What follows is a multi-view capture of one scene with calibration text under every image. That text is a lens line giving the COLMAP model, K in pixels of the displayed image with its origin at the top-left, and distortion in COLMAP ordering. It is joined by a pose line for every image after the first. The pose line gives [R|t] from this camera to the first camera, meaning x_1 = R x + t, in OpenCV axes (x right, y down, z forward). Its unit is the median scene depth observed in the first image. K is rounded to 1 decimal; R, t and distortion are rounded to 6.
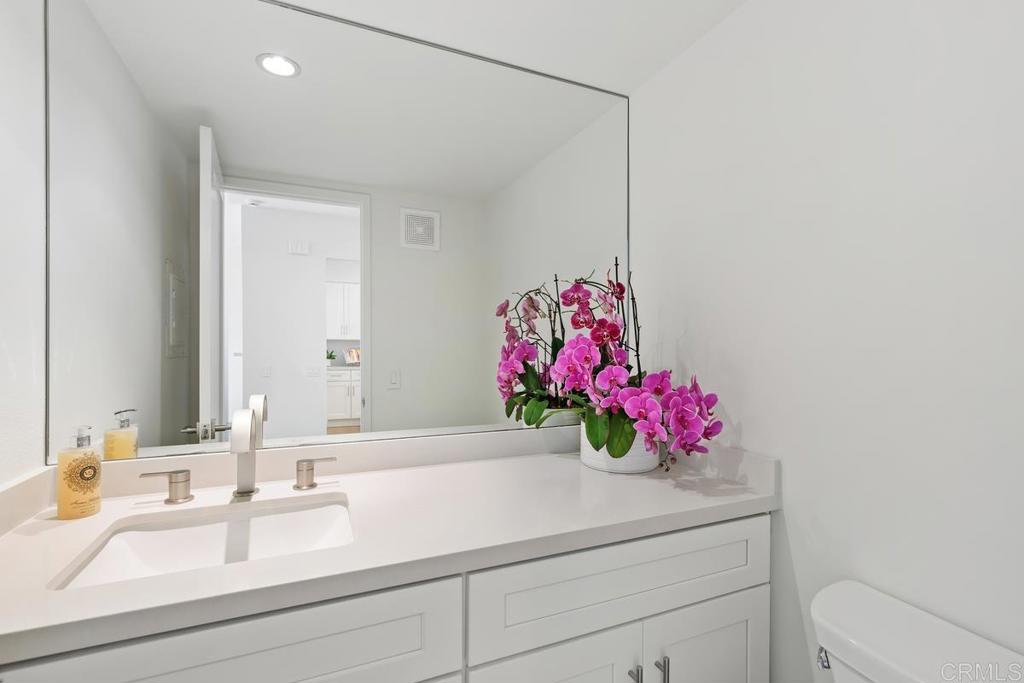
lens RADIAL K [[468.4, 0, 512.0], [0, 468.4, 341.5], [0, 0, 1]] dist [0.000926, 0.000041]
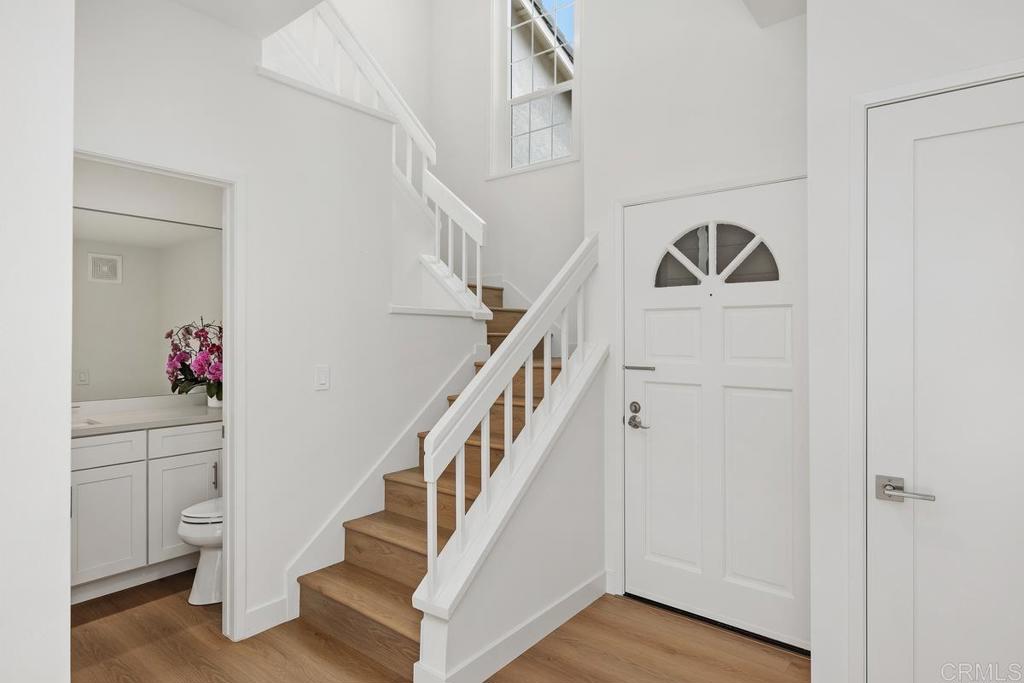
lens RADIAL K [[555.6, 0, 512.0], [0, 555.6, 341.5], [0, 0, 1]] dist [0.003305, 0.000511]
pose [[0.882216, -0.002724, 0.470836, 0.142144], [-0.001160, 0.999968, 0.007959, -0.060100], [-0.470843, -0.007568, 0.882185, -1.613883]]
